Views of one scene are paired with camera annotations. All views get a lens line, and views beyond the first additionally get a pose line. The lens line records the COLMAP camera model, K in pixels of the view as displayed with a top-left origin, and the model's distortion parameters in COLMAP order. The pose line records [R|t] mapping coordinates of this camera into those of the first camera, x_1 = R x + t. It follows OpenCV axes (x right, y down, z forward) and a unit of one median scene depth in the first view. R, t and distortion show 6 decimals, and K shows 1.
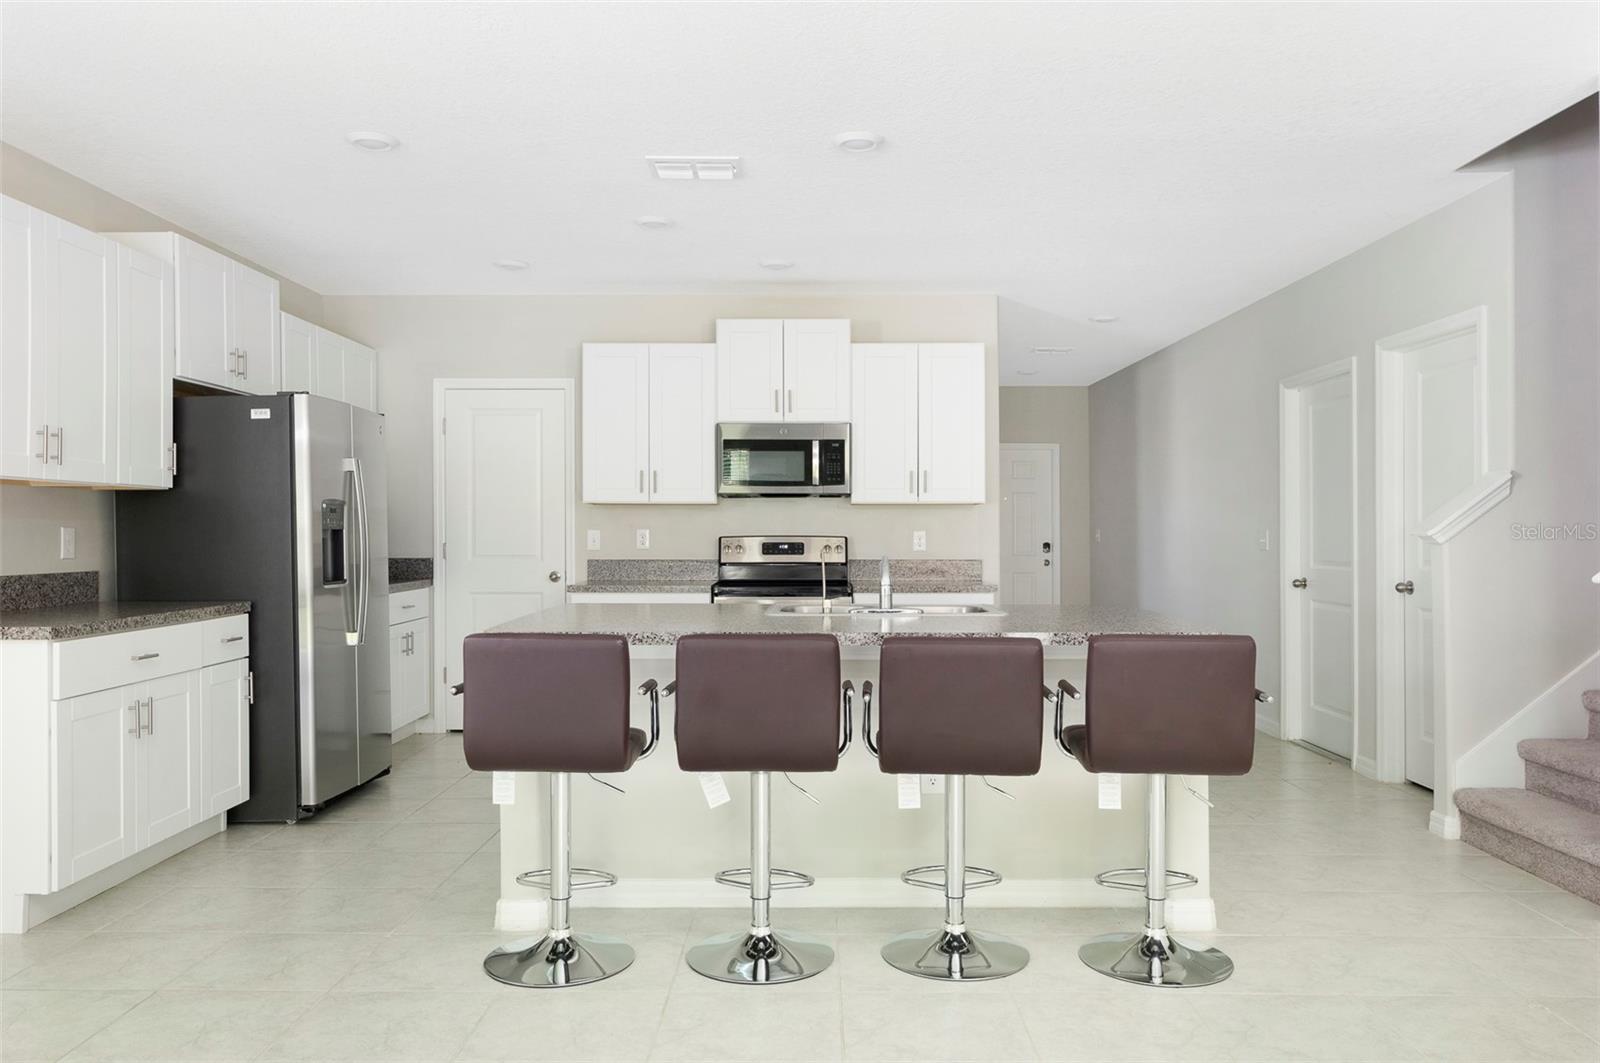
lens RADIAL K [[1185.8, 0, 800.0], [0, 1185.8, 531.5], [0, 0, 1]] dist [0.000220, -0.004416]
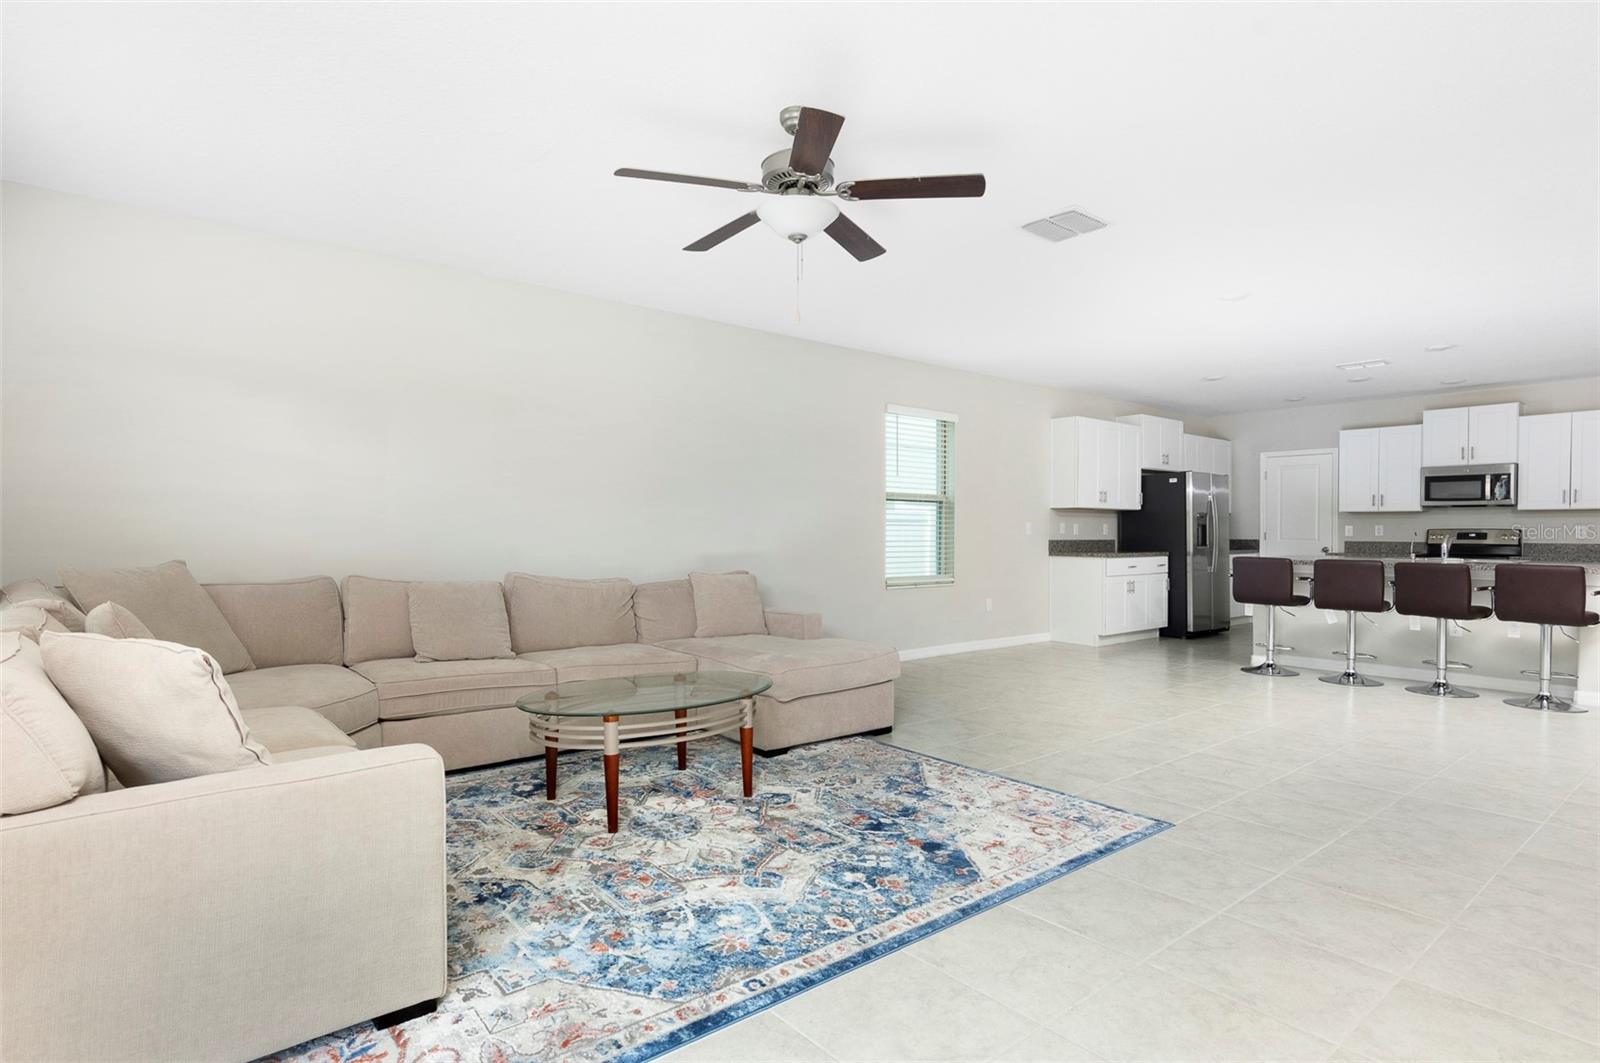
lens RADIAL K [[831.9, 0, 800.0], [0, 831.9, 531.5], [0, 0, 1]] dist [0.003122, 0.000607]
pose [[0.644985, 0.000959, -0.764195, 0.303196], [-0.004293, 0.999988, -0.002369, 0.015451], [0.764183, 0.004809, 0.644981, -0.590138]]
